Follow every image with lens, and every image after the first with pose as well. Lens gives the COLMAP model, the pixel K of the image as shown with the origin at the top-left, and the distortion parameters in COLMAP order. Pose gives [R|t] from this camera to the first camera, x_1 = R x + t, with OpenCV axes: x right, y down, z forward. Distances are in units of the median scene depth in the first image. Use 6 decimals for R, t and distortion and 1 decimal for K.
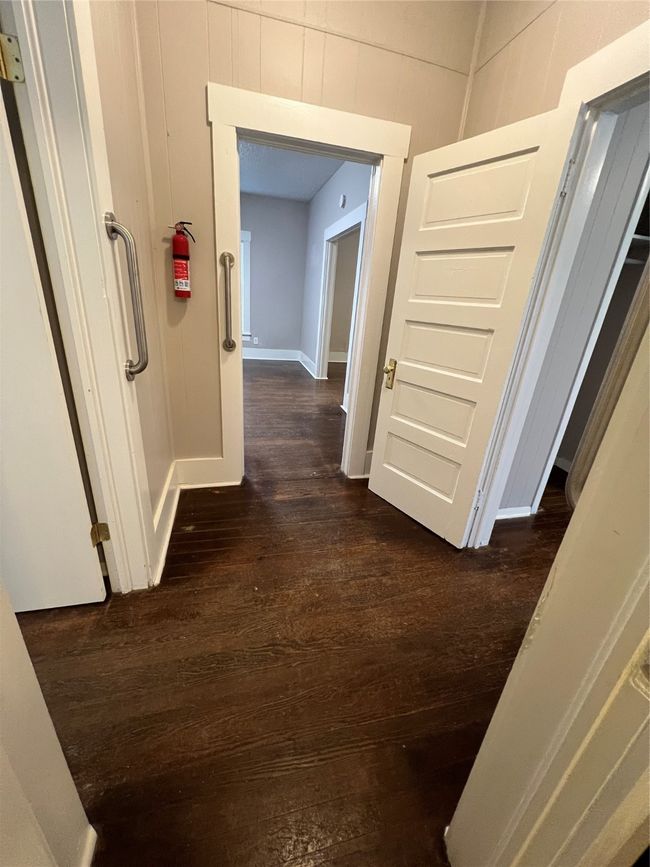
lens RADIAL K [[345.7, 0, 325.4], [0, 345.7, 433.1], [0, 0, 1]] dist [-0.001886, 0.000329]
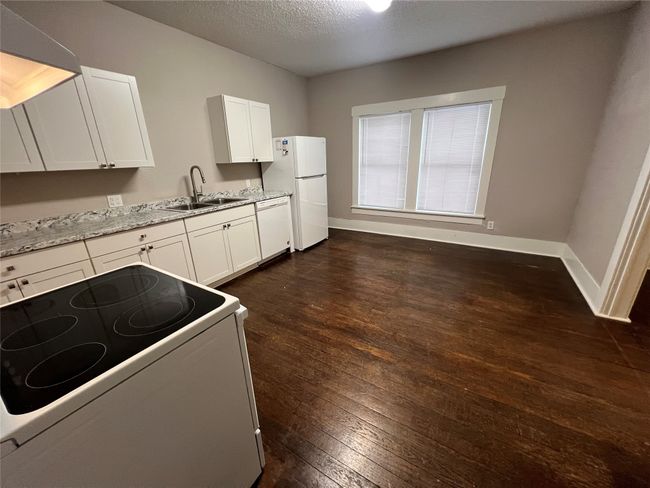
lens RADIAL K [[259.2, 0, 324.9], [0, 259.2, 244.0], [0, 0, 1]] dist [-0.001886, 0.000329]
pose [[0.695151, 0.133619, -0.706336, -0.054835], [-0.184732, 0.982780, 0.004107, -0.196712], [0.694722, 0.127628, 0.707864, 0.418837]]
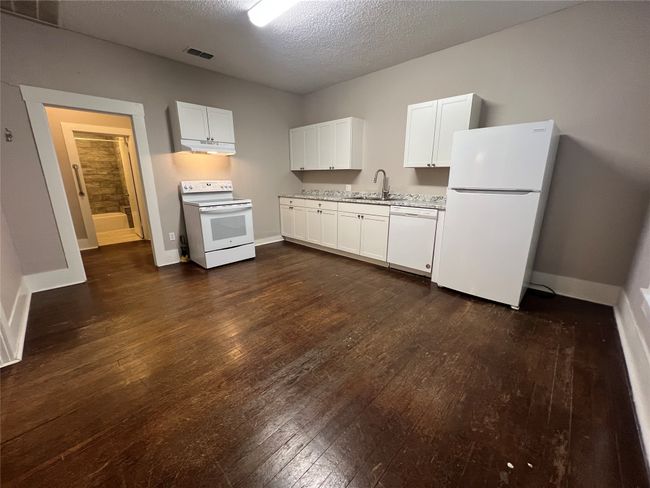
lens RADIAL K [[259.2, 0, 325.3], [0, 259.2, 244.7], [0, 0, 1]] dist [-0.001886, 0.000329]
pose [[-0.846802, 0.066736, -0.527706, -0.133579], [-0.250405, 0.825270, 0.506188, -0.454246], [0.469281, 0.560781, -0.682129, 1.115087]]
